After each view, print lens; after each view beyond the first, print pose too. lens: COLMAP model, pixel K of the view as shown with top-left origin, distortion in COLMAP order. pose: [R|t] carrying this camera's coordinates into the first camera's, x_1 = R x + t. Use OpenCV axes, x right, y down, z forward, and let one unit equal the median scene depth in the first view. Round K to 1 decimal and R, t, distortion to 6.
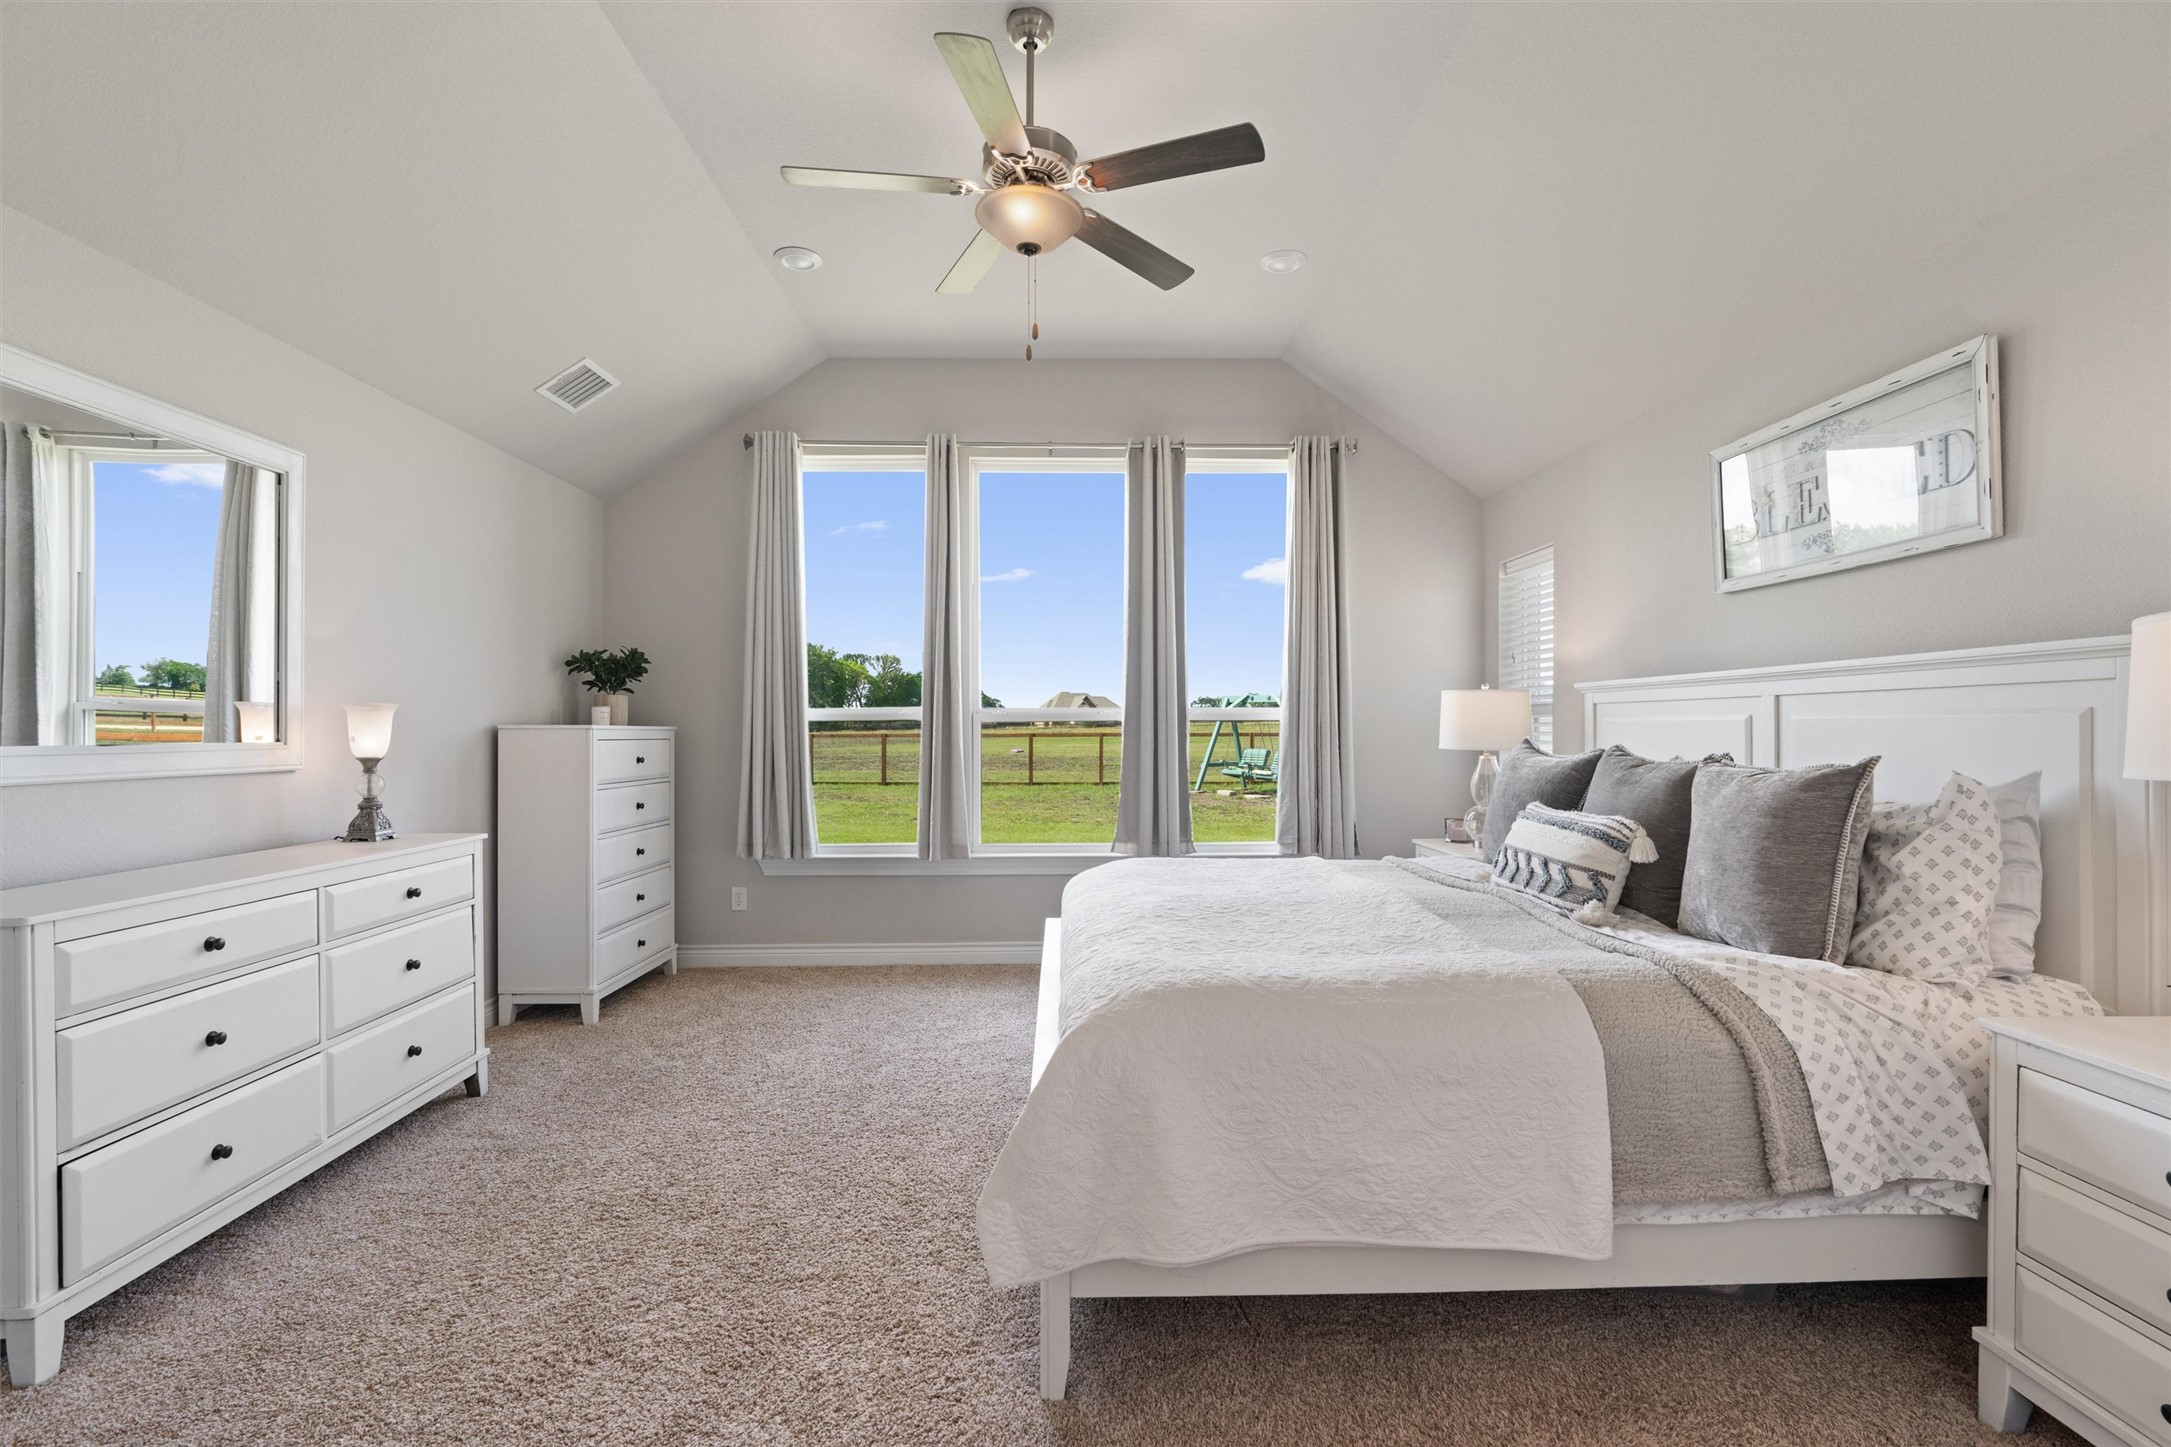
lens RADIAL K [[975.9, 0, 1091.7], [0, 975.9, 726.7], [0, 0, 1]] dist [-0.007644, 0.002298]
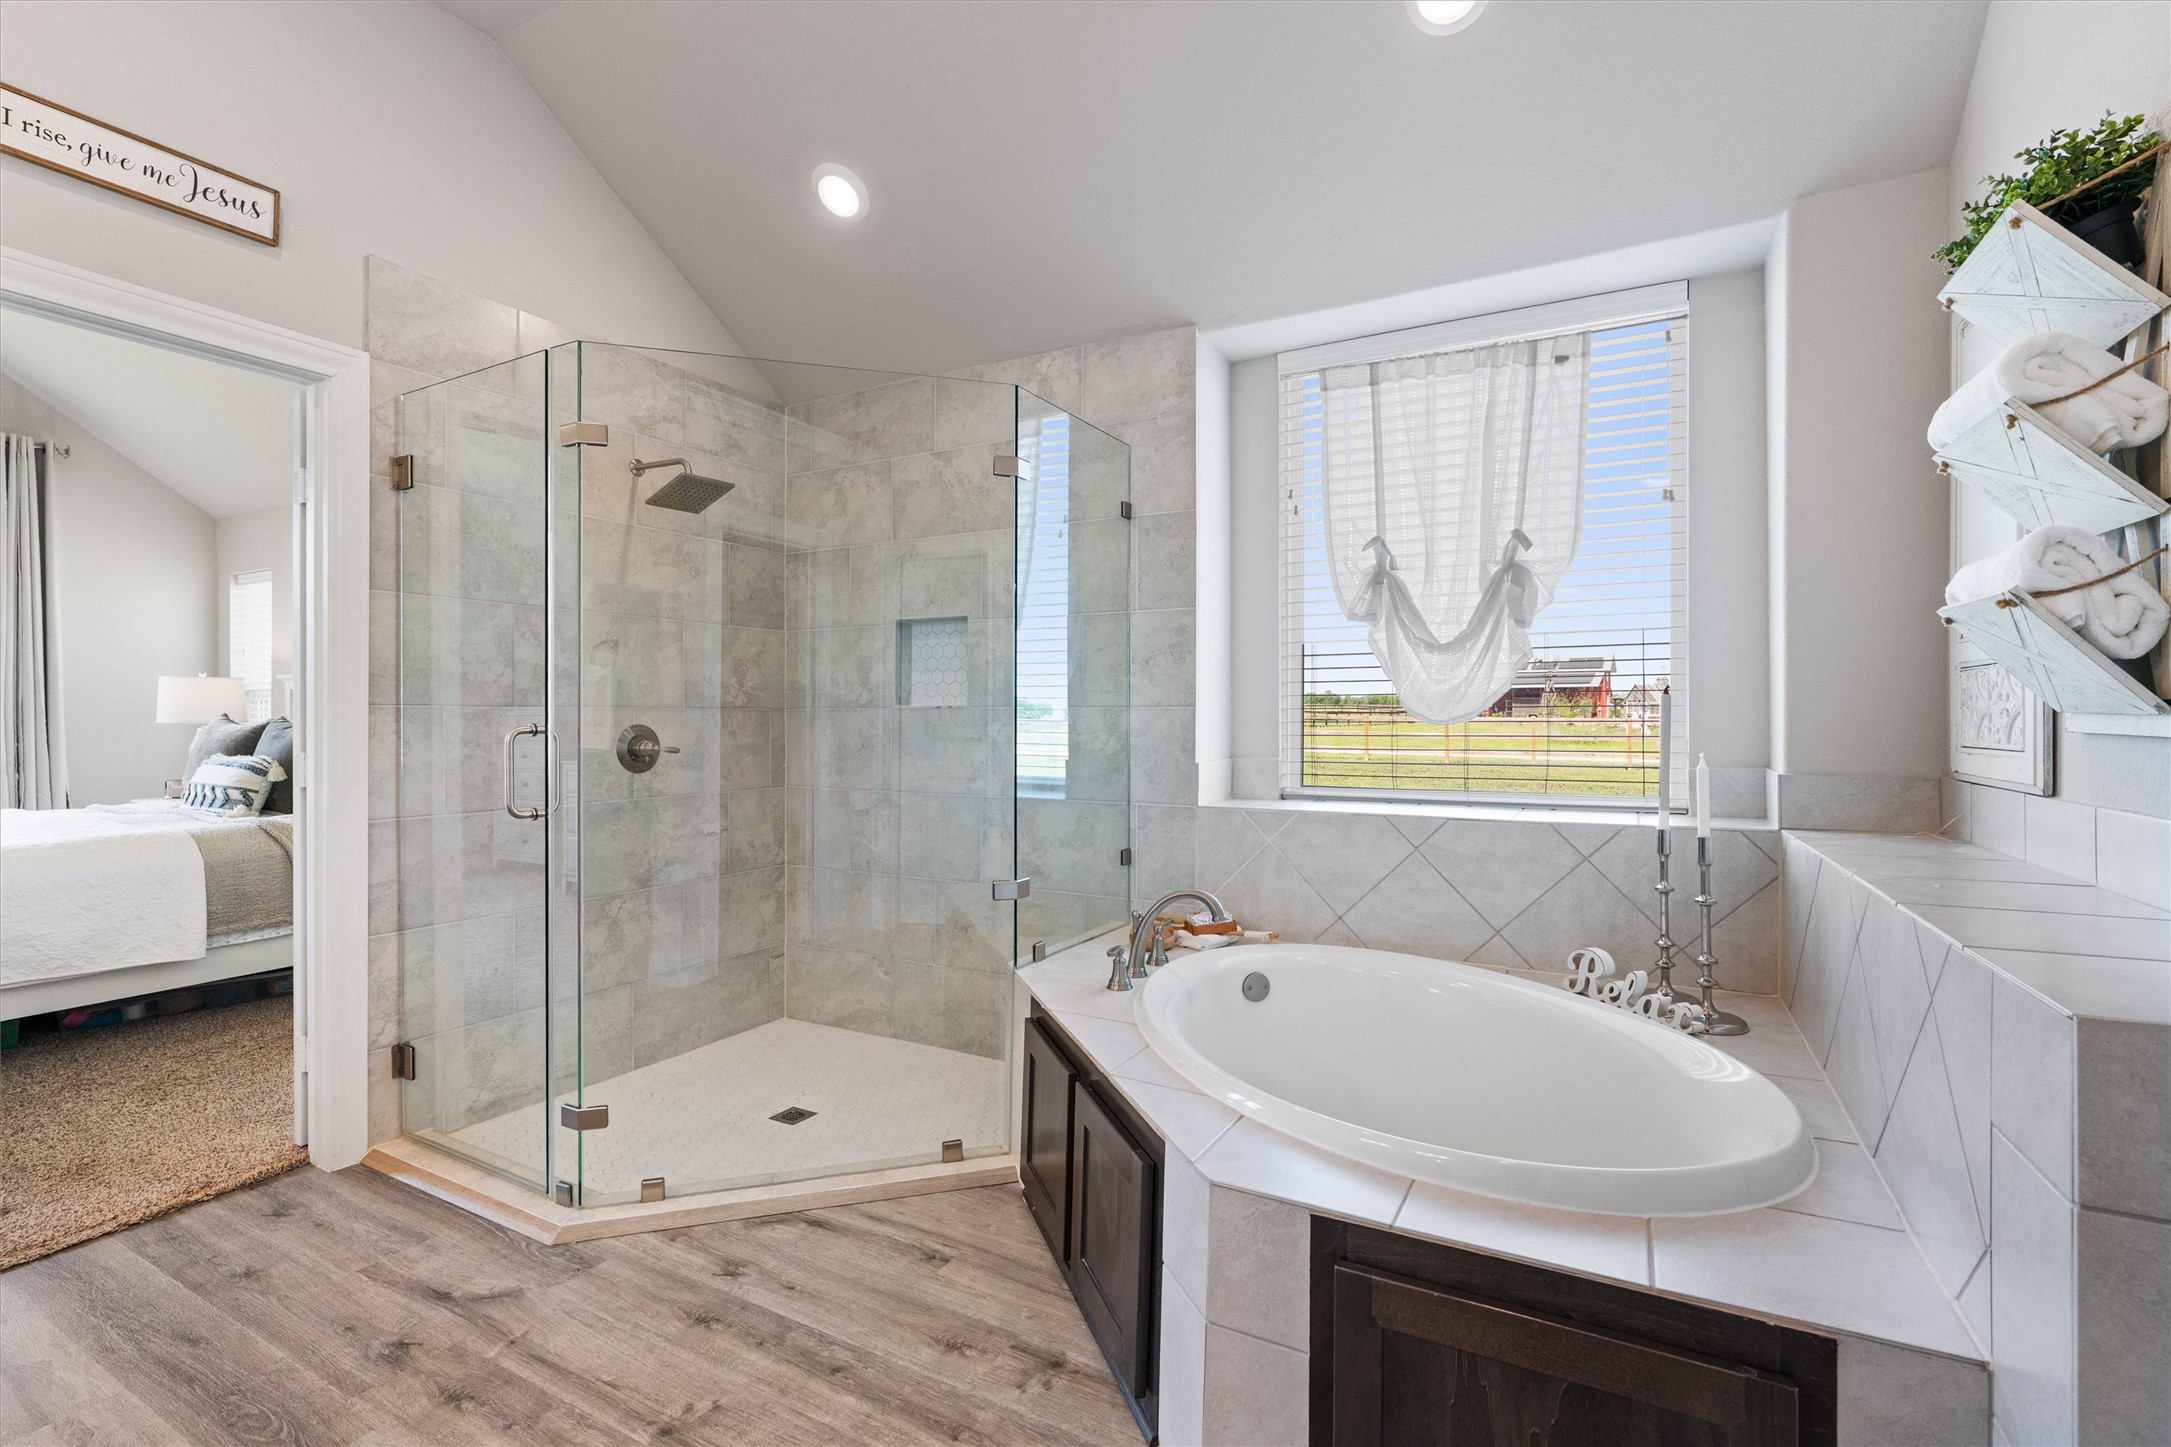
lens RADIAL K [[975.9, 0, 1094.3], [0, 975.9, 718.2], [0, 0, 1]] dist [-0.007644, 0.002298]
pose [[0.498863, -0.005614, 0.866663, -0.197616], [-0.000618, 0.999976, 0.006834, 0.013036], [-0.866681, -0.003945, 0.498847, -1.065859]]
